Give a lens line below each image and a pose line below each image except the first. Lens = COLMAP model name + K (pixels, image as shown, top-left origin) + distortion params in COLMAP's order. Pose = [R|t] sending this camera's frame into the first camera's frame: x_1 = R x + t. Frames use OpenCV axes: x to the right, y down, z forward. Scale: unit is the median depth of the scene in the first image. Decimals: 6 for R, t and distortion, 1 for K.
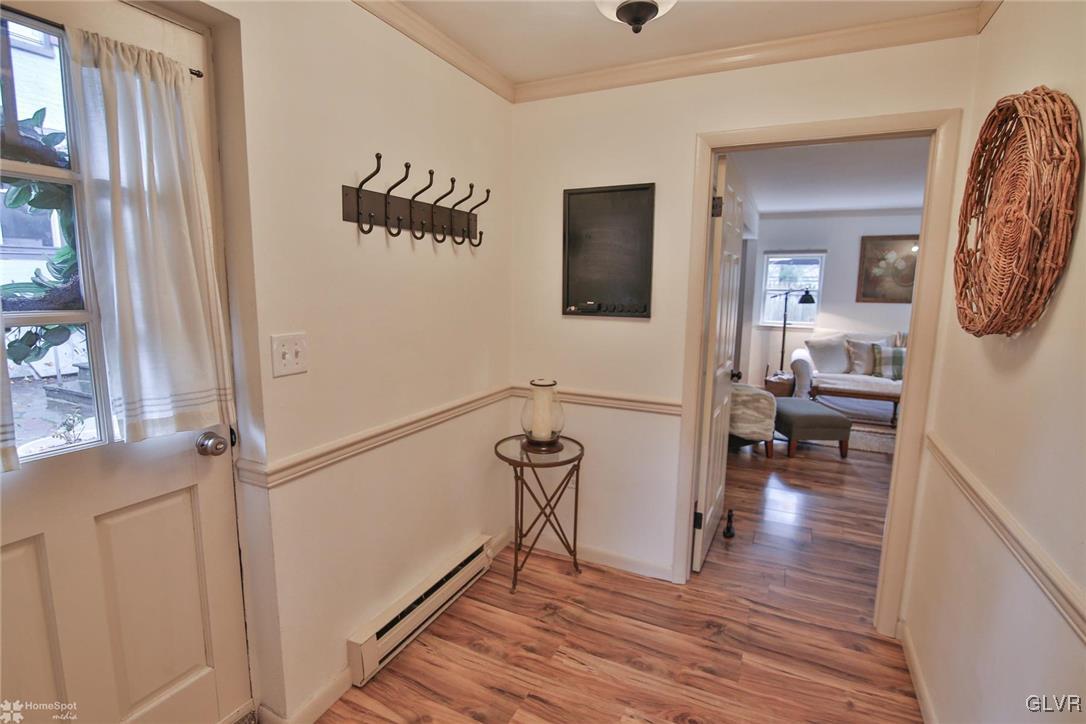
lens RADIAL K [[534.4, 0, 532.5], [0, 534.4, 370.8], [0, 0, 1]] dist [-0.014829, 0.000941]
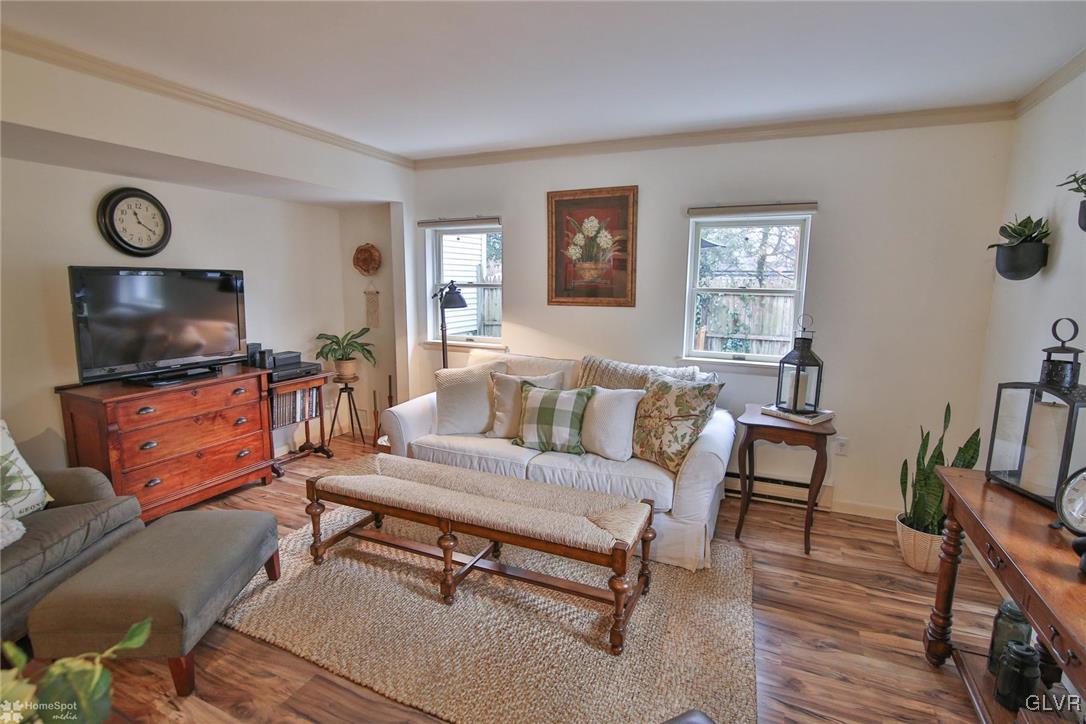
lens RADIAL K [[534.4, 0, 540.1], [0, 534.4, 362.6], [0, 0, 1]] dist [-0.014829, 0.000941]
pose [[0.999463, -0.005105, 0.032379, 0.618125], [0.005216, 0.999981, -0.003351, -0.066206], [-0.032362, 0.003518, 0.999470, 0.428741]]
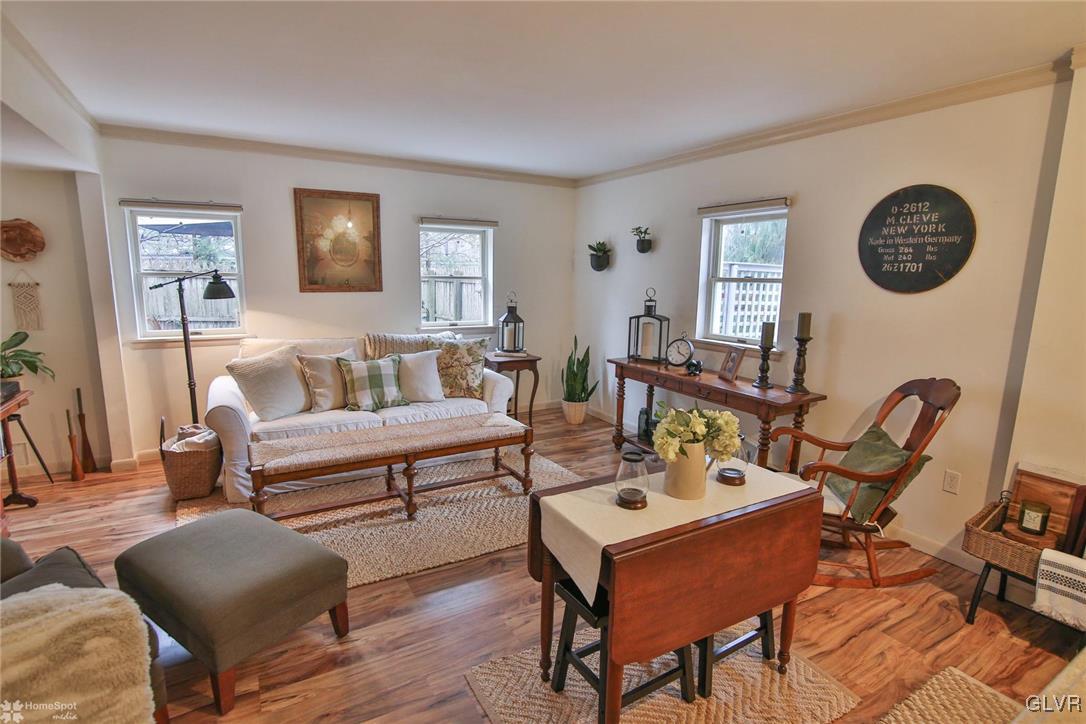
lens RADIAL K [[534.4, 0, 543.3], [0, 534.4, 362.5], [0, 0, 1]] dist [-0.014829, 0.000941]
pose [[0.549370, -0.138008, 0.824103, 0.240672], [0.119508, 0.989104, 0.085972, -0.068903], [-0.826988, 0.051256, 0.559878, 0.423551]]
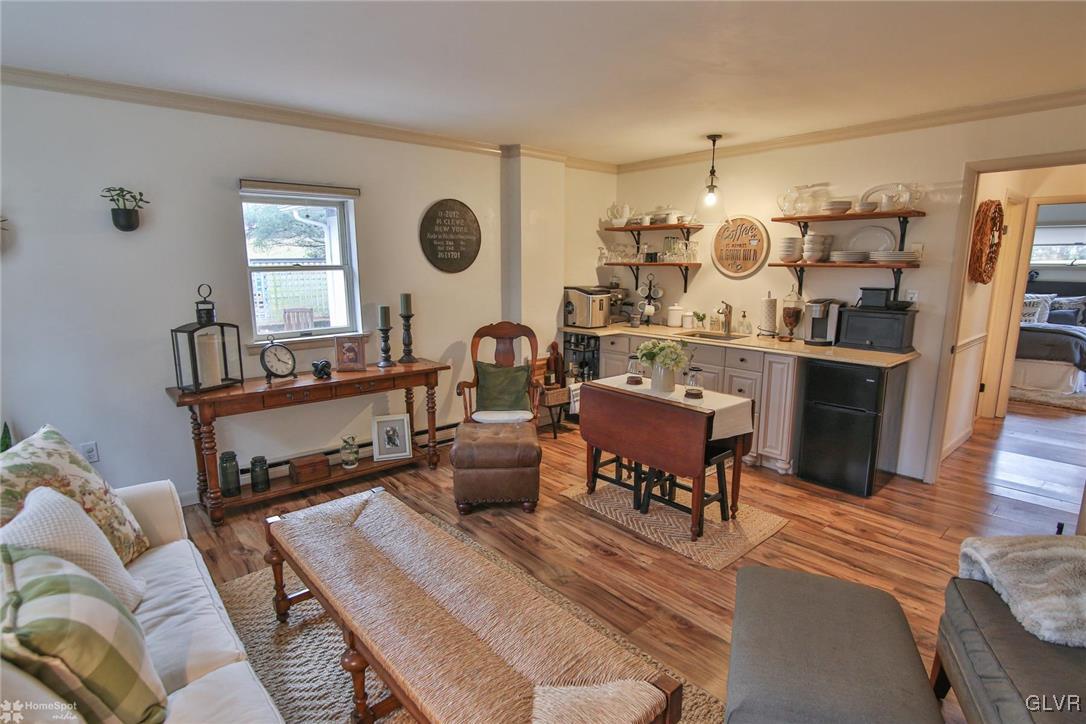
lens RADIAL K [[534.4, 0, 551.6], [0, 534.4, 361.8], [0, 0, 1]] dist [-0.014829, 0.000941]
pose [[-0.920452, -0.092227, 0.379818, 0.422356], [0.044189, 0.940977, 0.335573, -0.168470], [-0.388349, 0.325663, -0.862049, 0.998907]]
